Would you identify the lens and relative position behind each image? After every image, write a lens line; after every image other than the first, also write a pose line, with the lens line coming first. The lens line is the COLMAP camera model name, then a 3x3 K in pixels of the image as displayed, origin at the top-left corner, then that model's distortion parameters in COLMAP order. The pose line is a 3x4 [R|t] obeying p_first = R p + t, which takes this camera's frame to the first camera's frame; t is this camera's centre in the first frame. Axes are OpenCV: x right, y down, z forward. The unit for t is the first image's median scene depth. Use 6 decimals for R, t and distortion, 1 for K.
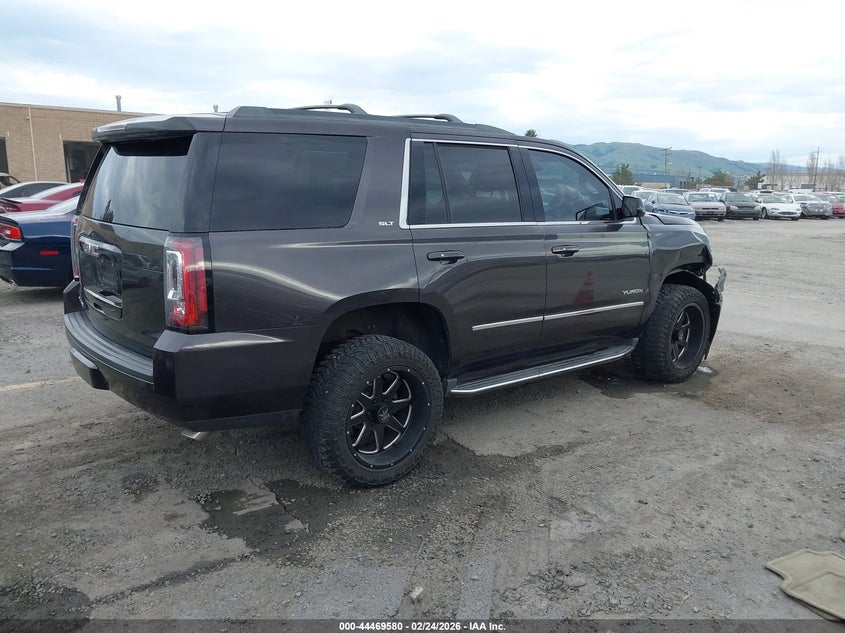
lens RADIAL K [[670.2, 0, 428.6], [0, 670.2, 315.8], [0, 0, 1]] dist [-0.001535, 0.009537]
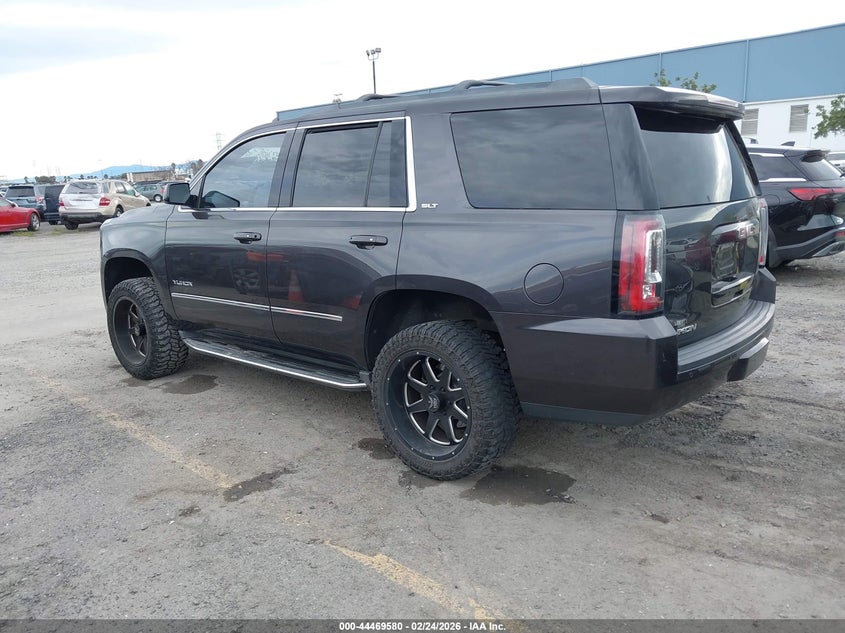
lens RADIAL K [[670.2, 0, 428.6], [0, 670.2, 315.8], [0, 0, 1]] dist [-0.001535, 0.009537]
pose [[-0.179762, -0.217827, 0.959290, -0.859355], [0.222590, 0.940875, 0.255357, -0.201754], [-0.958196, 0.259432, -0.120648, 1.006737]]
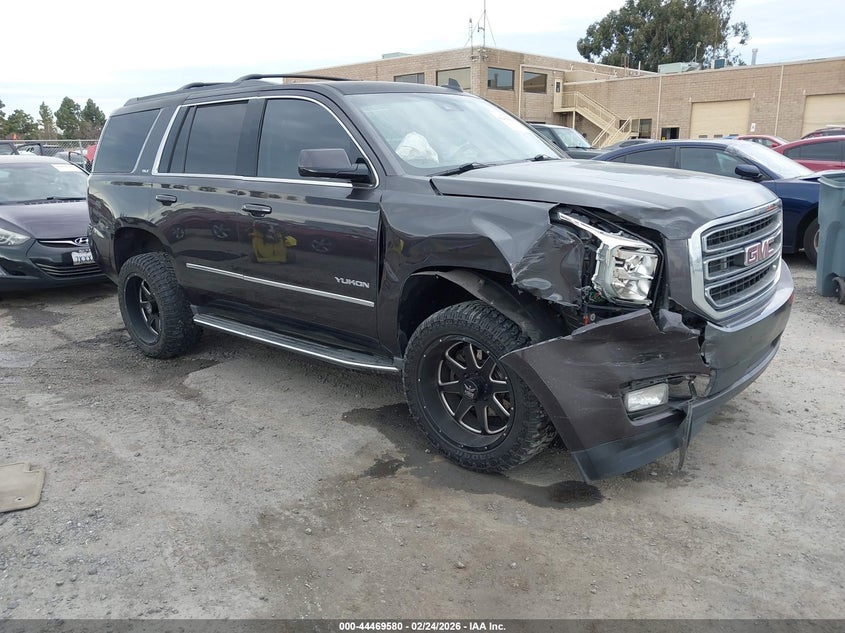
lens RADIAL K [[709.7, 0, 422.5], [0, 709.7, 316.5], [0, 0, 1]] dist [0.005533, 0.005517]
pose [[0.130217, 0.229760, -0.964497, 1.333321], [-0.155412, 0.965485, 0.209013, -0.216394], [0.979230, 0.122677, 0.161430, 1.201286]]
